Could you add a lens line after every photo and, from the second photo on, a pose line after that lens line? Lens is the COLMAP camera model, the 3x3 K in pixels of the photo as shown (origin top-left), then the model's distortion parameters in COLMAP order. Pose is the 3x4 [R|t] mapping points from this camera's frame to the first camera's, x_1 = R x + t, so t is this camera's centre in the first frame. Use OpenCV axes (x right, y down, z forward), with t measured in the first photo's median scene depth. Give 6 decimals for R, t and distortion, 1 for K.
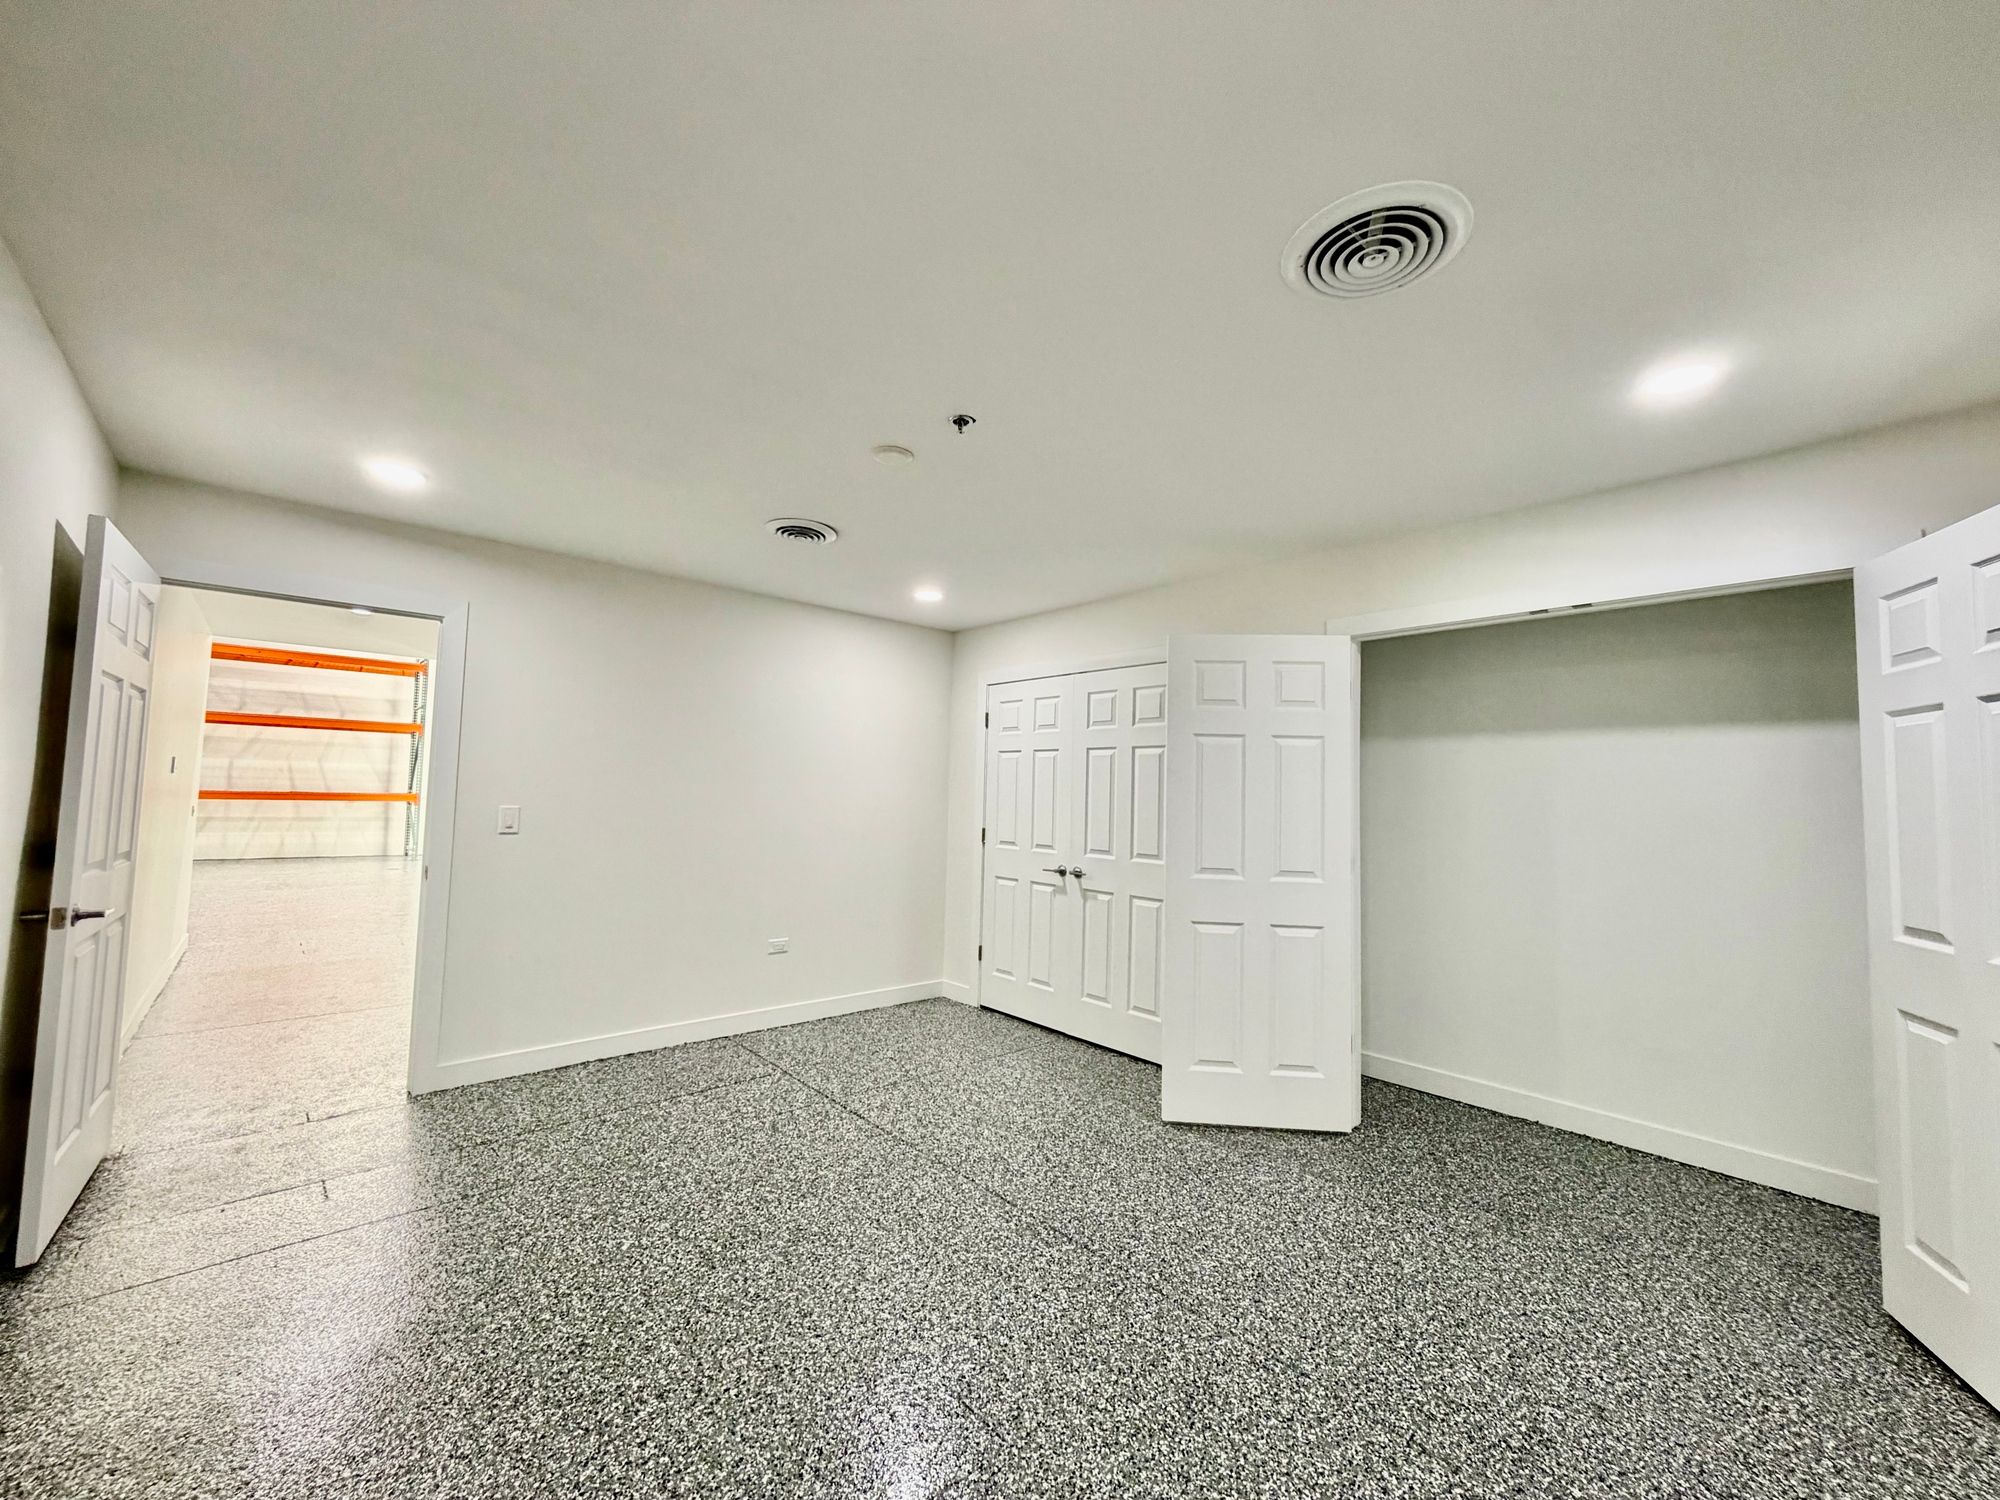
lens RADIAL K [[802.1, 0, 1000.4], [0, 802.1, 743.5], [0, 0, 1]] dist [0.001601, 0.001994]
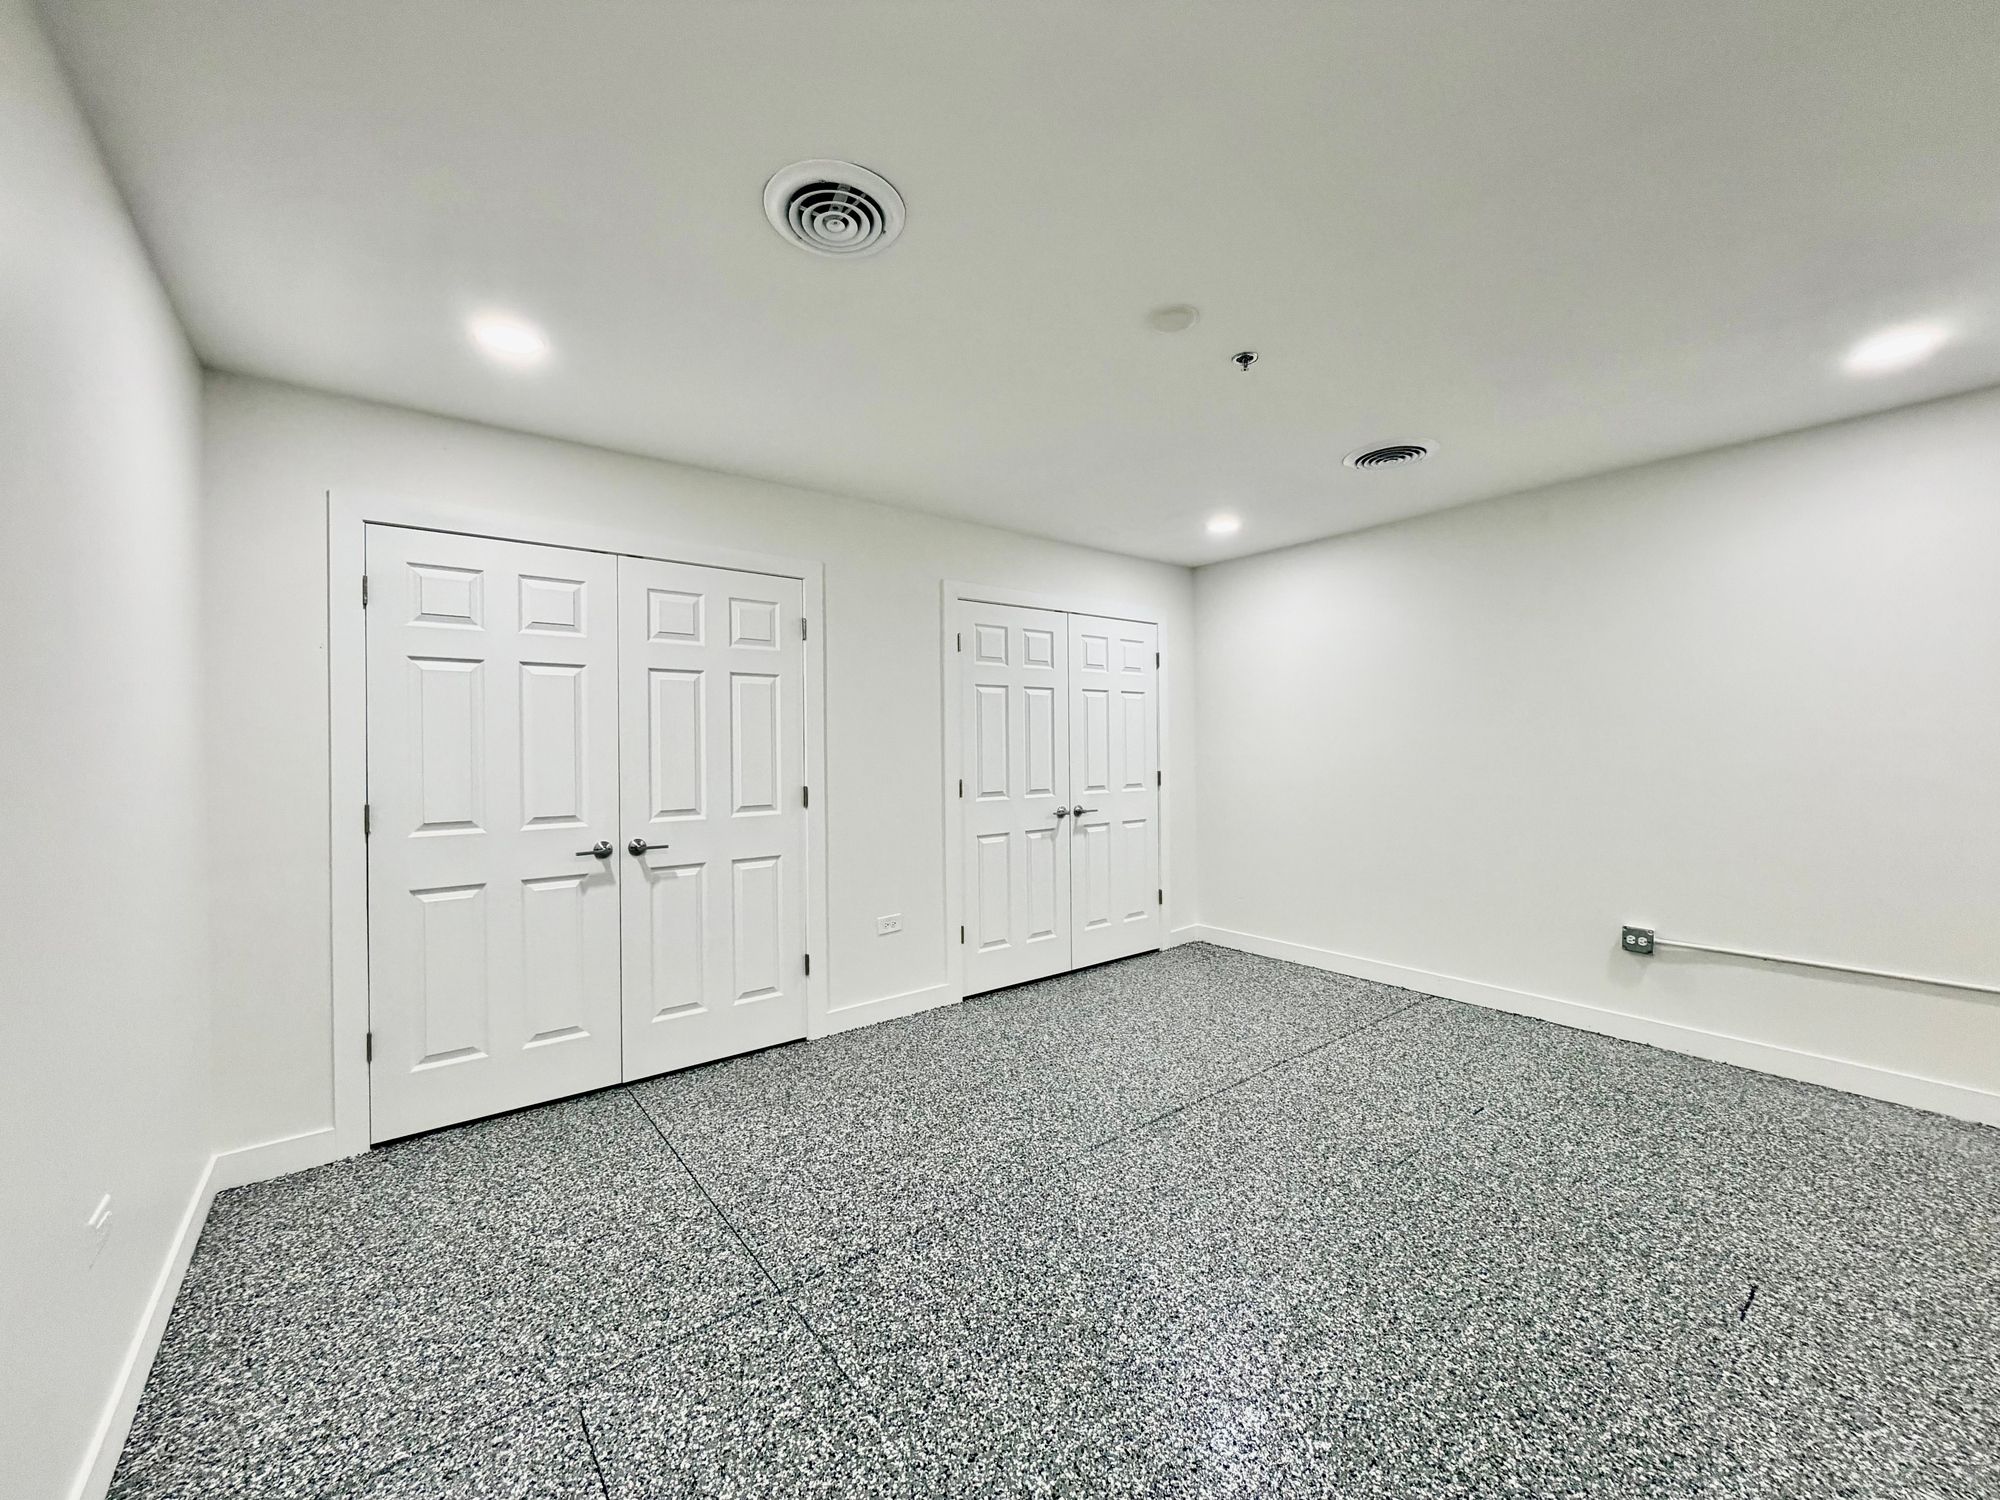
lens RADIAL K [[802.1, 0, 989.9], [0, 802.1, 755.0], [0, 0, 1]] dist [0.001601, 0.001994]
pose [[0.060329, -0.048898, 0.996980, -0.693785], [-0.057122, 0.996993, 0.052355, 0.032816], [-0.996543, -0.060108, 0.057355, 0.796164]]
